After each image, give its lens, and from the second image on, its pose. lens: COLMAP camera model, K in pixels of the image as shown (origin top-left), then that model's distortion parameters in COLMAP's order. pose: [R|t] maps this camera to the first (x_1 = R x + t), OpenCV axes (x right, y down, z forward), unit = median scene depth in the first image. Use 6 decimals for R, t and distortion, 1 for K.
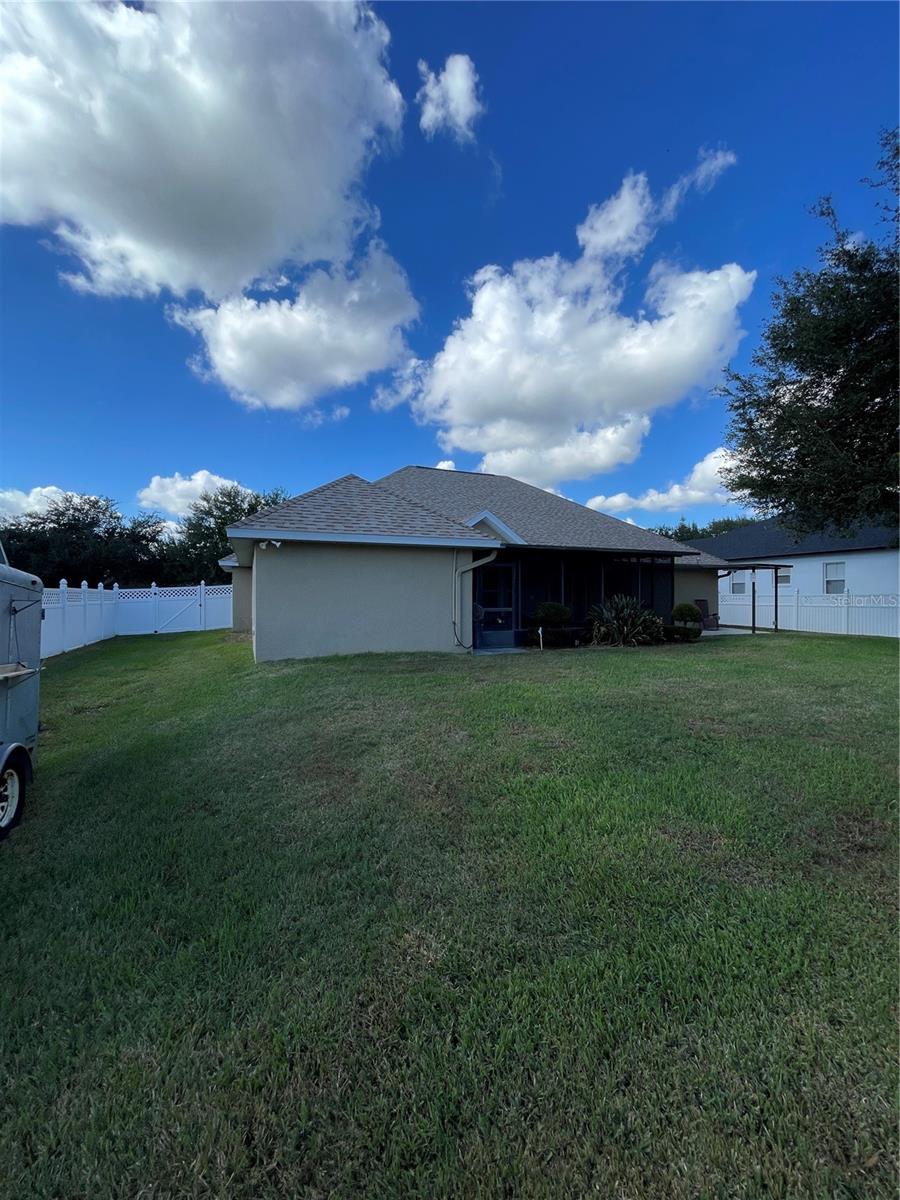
lens RADIAL K [[492.1, 0, 450.2], [0, 492.1, 598.1], [0, 0, 1]] dist [-0.000804, -0.001072]
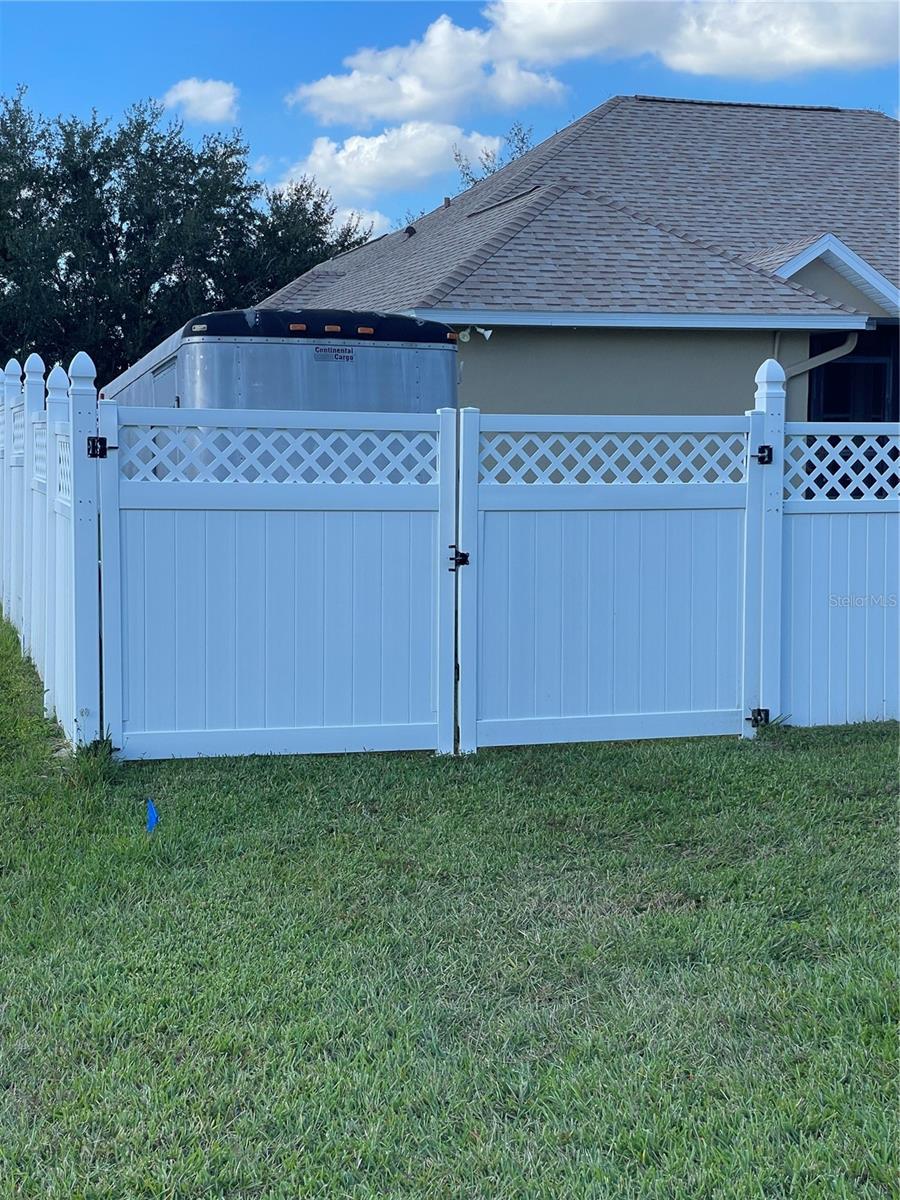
lens RADIAL K [[1850.5, 0, 449.7], [0, 1850.5, 599.9], [0, 0, 1]] dist [0.016219, 0.000000]
pose [[0.995736, 0.009516, -0.091761, -0.149949], [-0.002283, 0.996903, 0.078609, 0.027348], [0.092224, -0.078064, 0.992673, -0.976980]]
